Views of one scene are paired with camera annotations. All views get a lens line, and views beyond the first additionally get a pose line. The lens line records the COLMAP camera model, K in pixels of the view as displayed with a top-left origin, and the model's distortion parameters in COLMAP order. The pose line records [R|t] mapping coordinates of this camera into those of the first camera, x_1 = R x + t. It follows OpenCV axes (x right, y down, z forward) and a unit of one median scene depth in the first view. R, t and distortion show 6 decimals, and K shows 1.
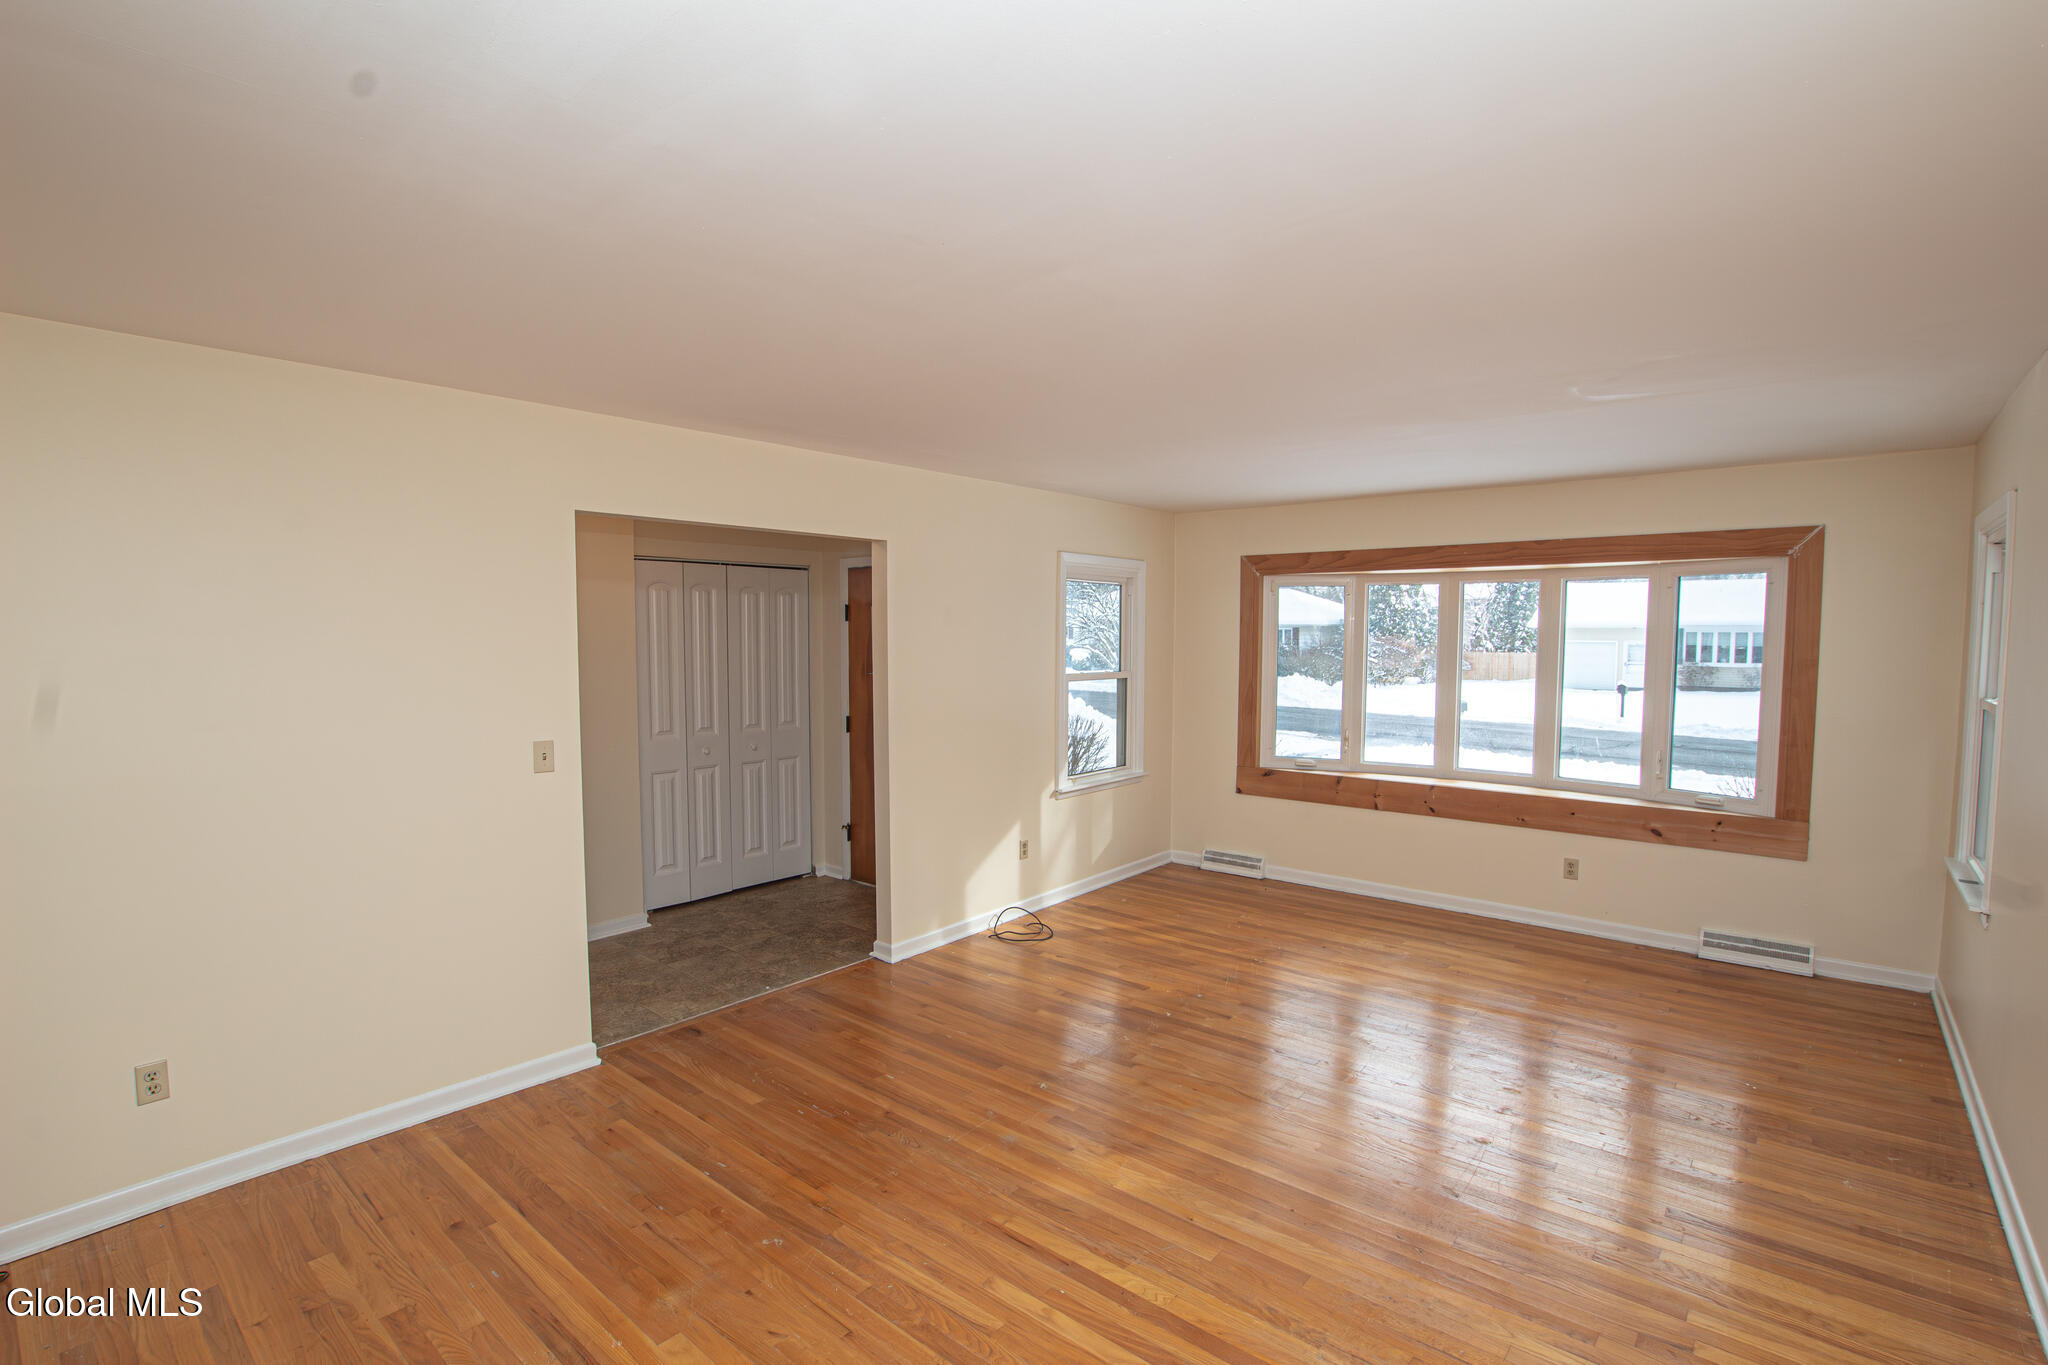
lens RADIAL K [[942.5, 0, 1032.2], [0, 942.5, 690.6], [0, 0, 1]] dist [-0.035590, 0.007040]
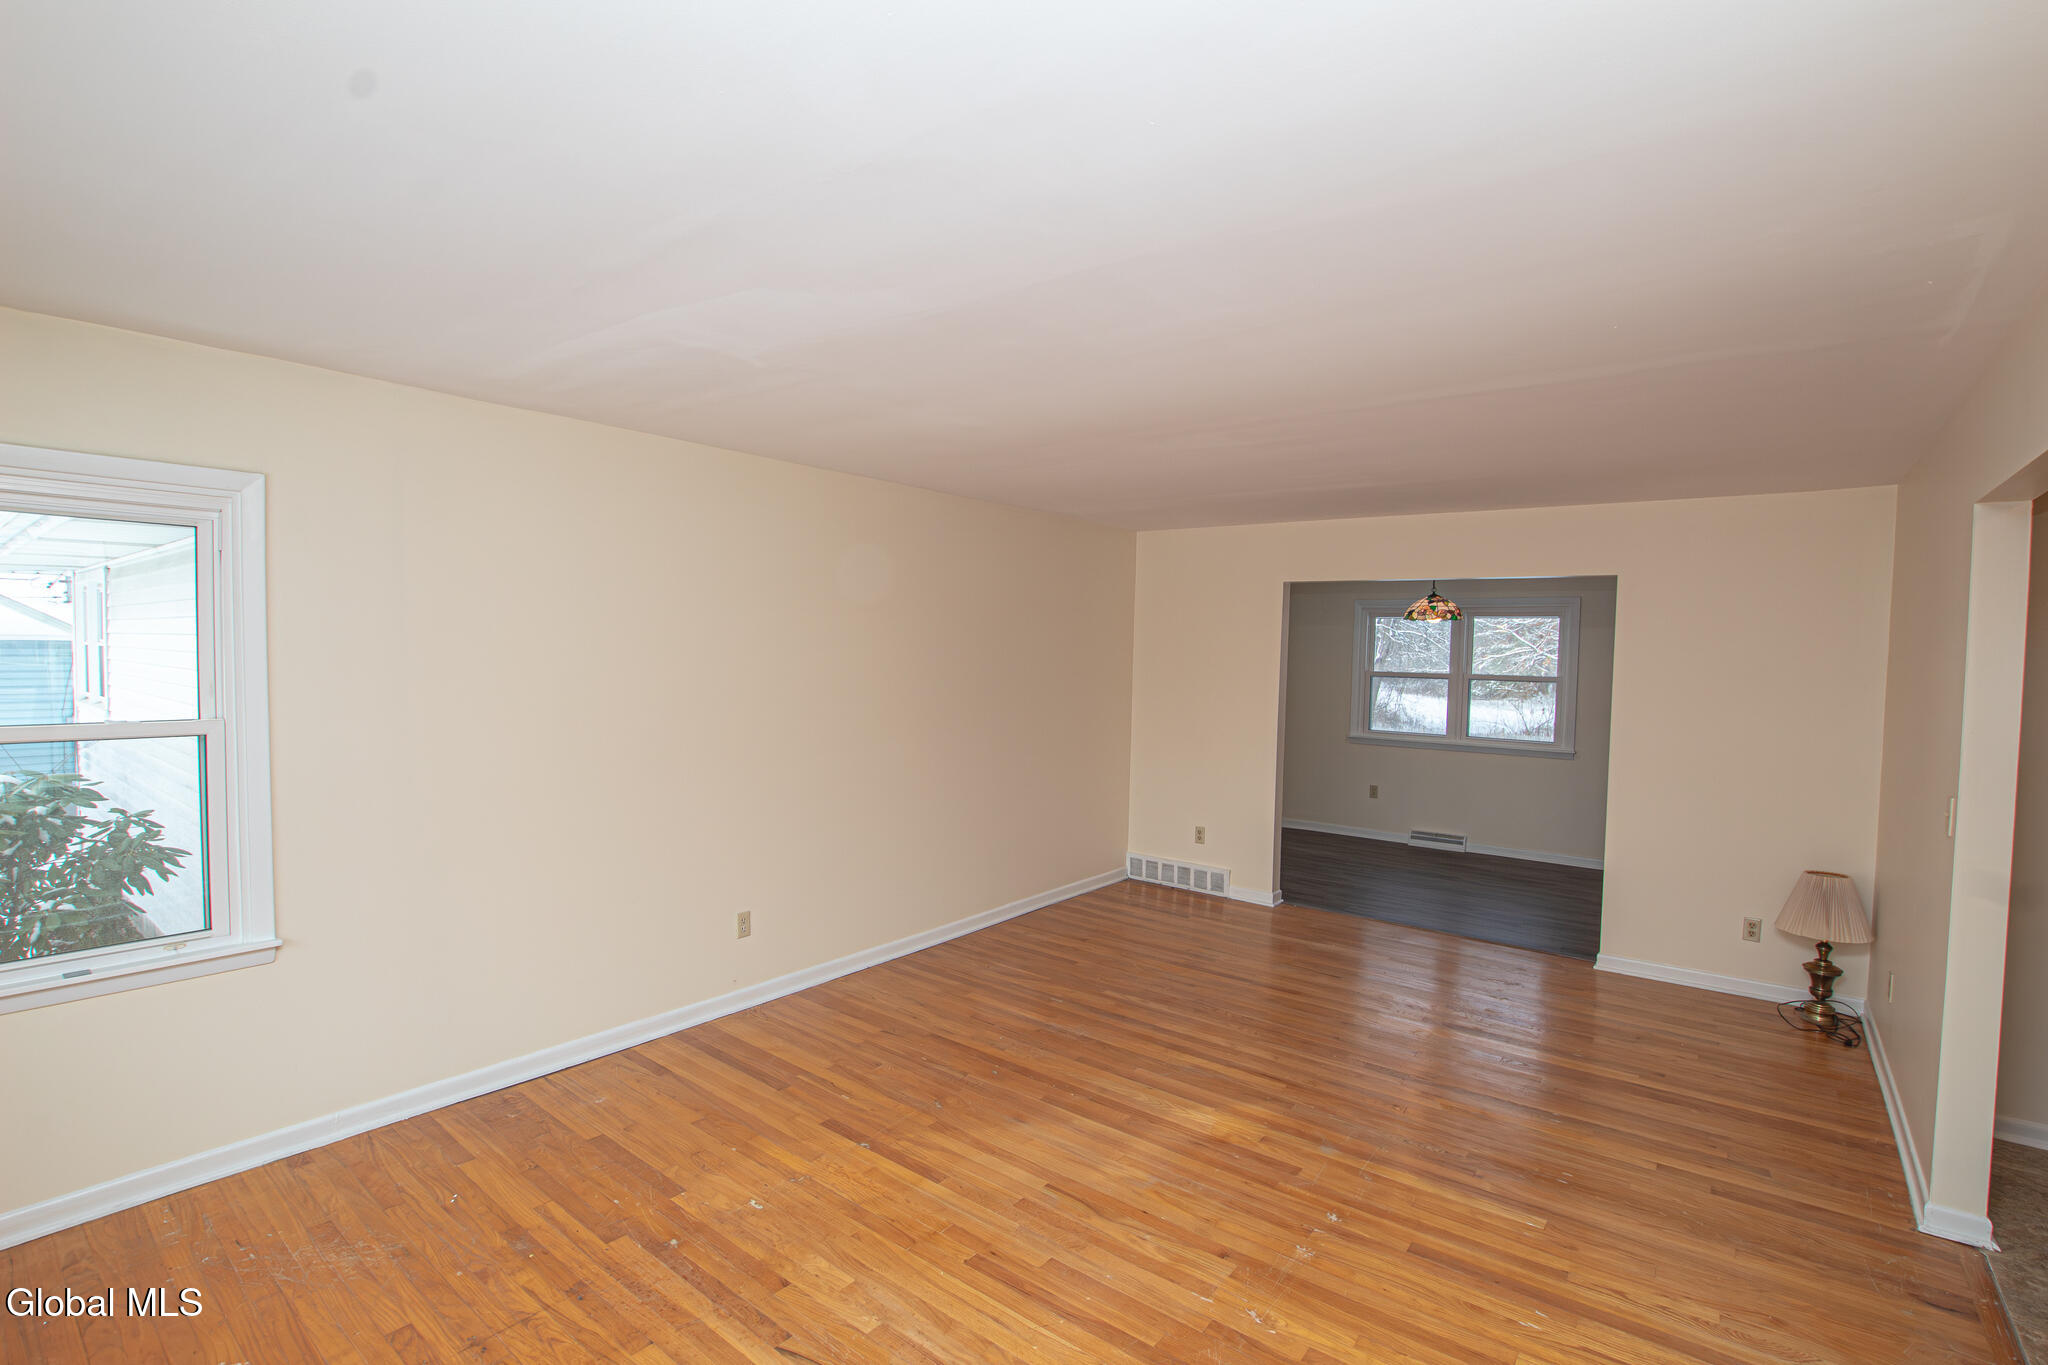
lens RADIAL K [[942.5, 0, 1028.8], [0, 942.5, 695.2], [0, 0, 1]] dist [-0.035590, 0.007040]
pose [[-0.999031, -0.016885, -0.040641, 0.209846], [-0.021037, 0.994354, 0.104005, -0.067069], [0.038656, 0.104759, -0.993746, 1.164957]]
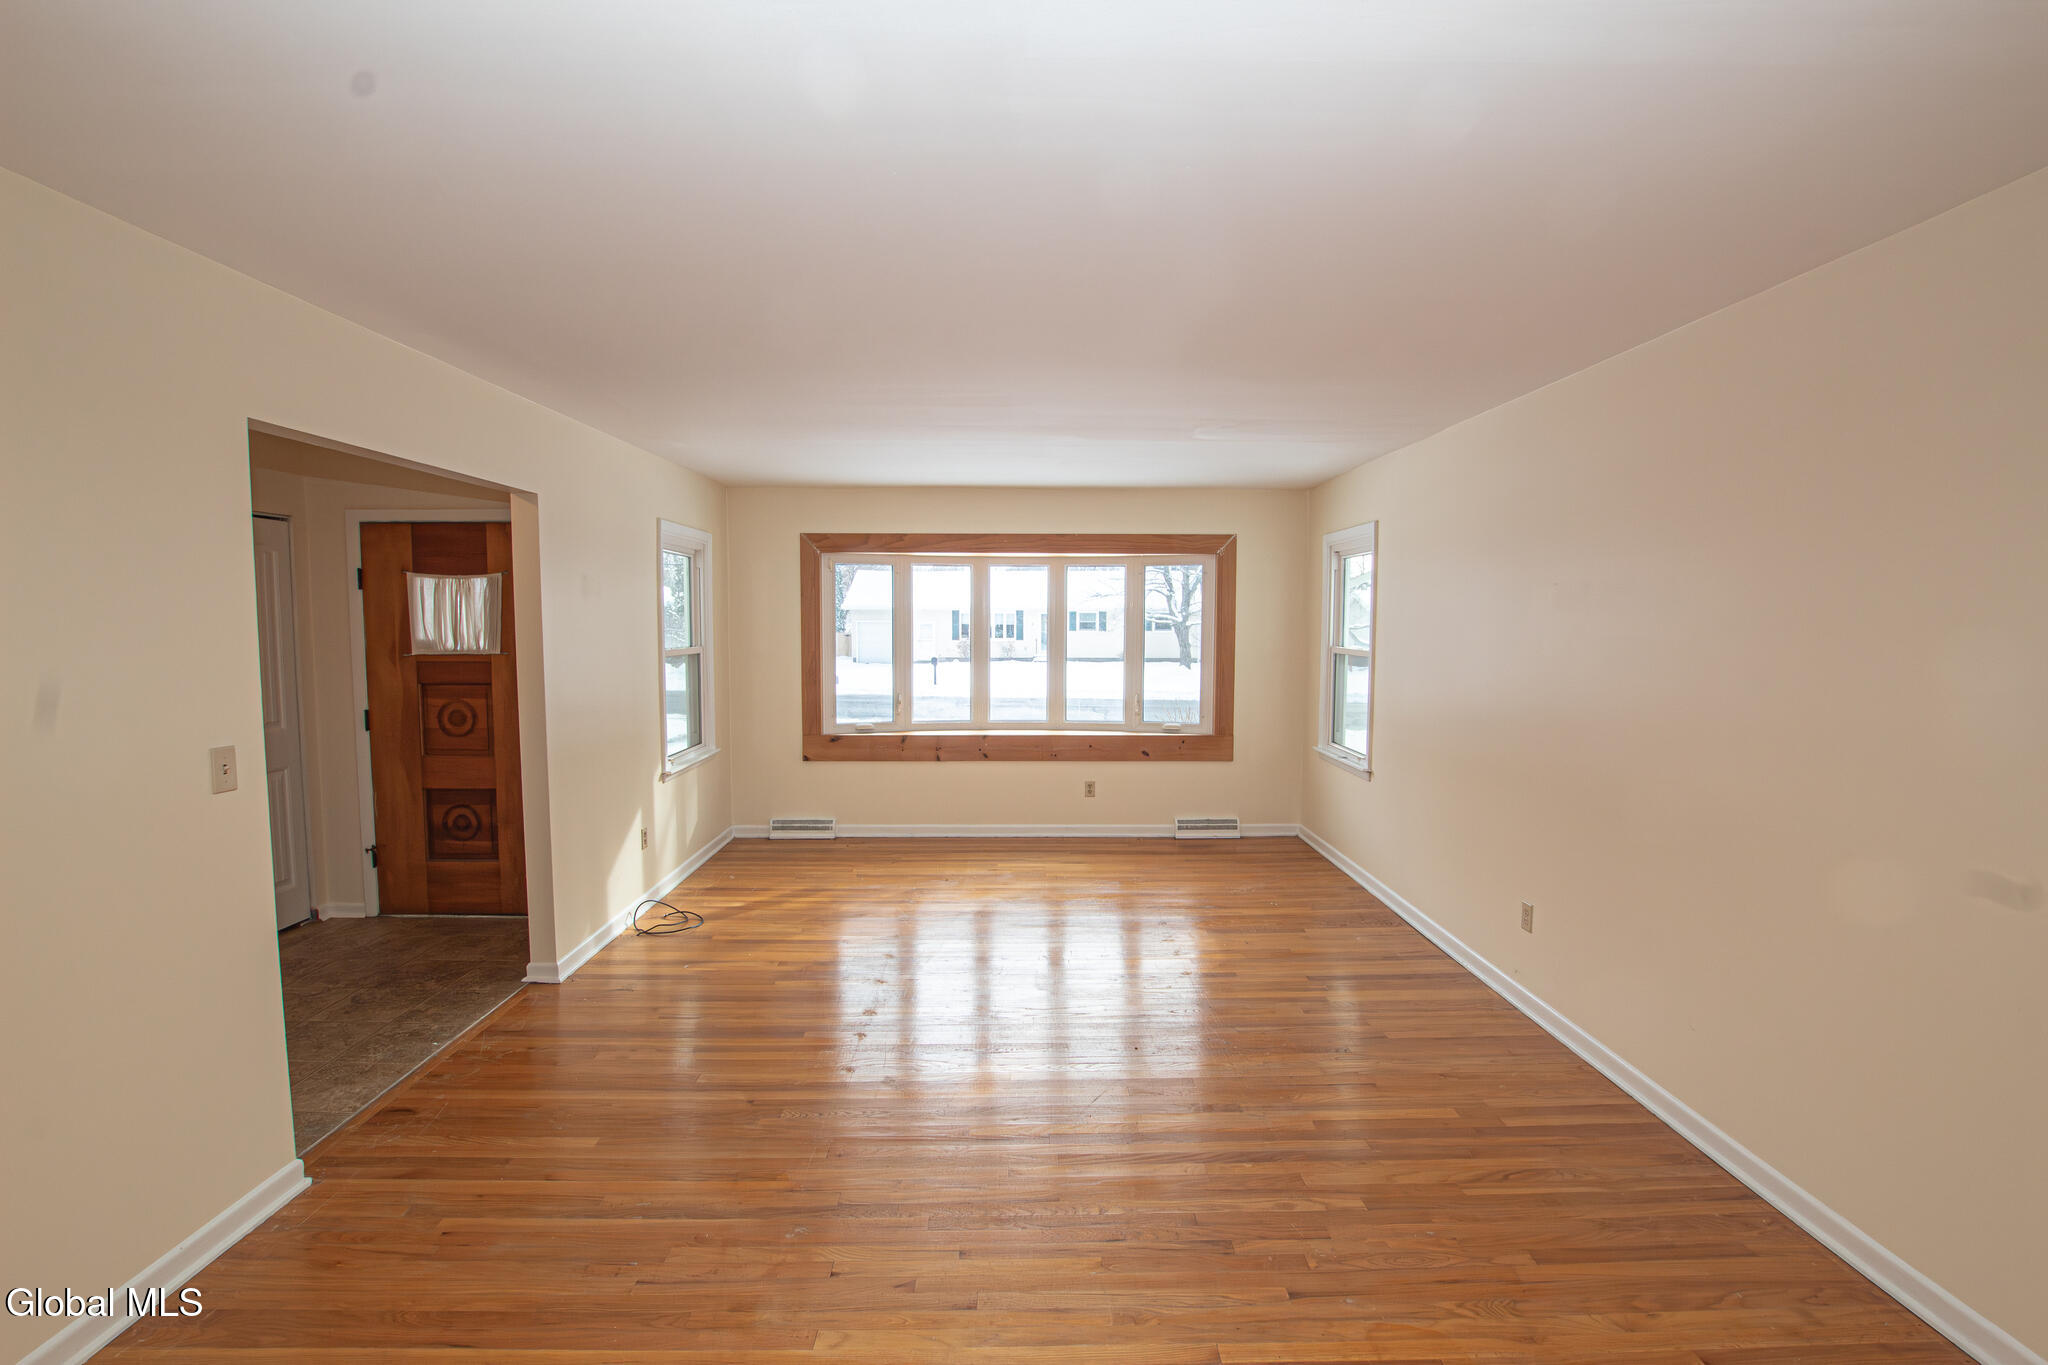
lens RADIAL K [[942.5, 0, 1022.7], [0, 942.5, 691.0], [0, 0, 1]] dist [-0.035590, 0.007040]
pose [[0.758054, -0.050196, 0.650257, -0.342871], [0.038386, 0.998739, 0.032348, 0.008666], [-0.651061, 0.000439, 0.759025, 0.062242]]
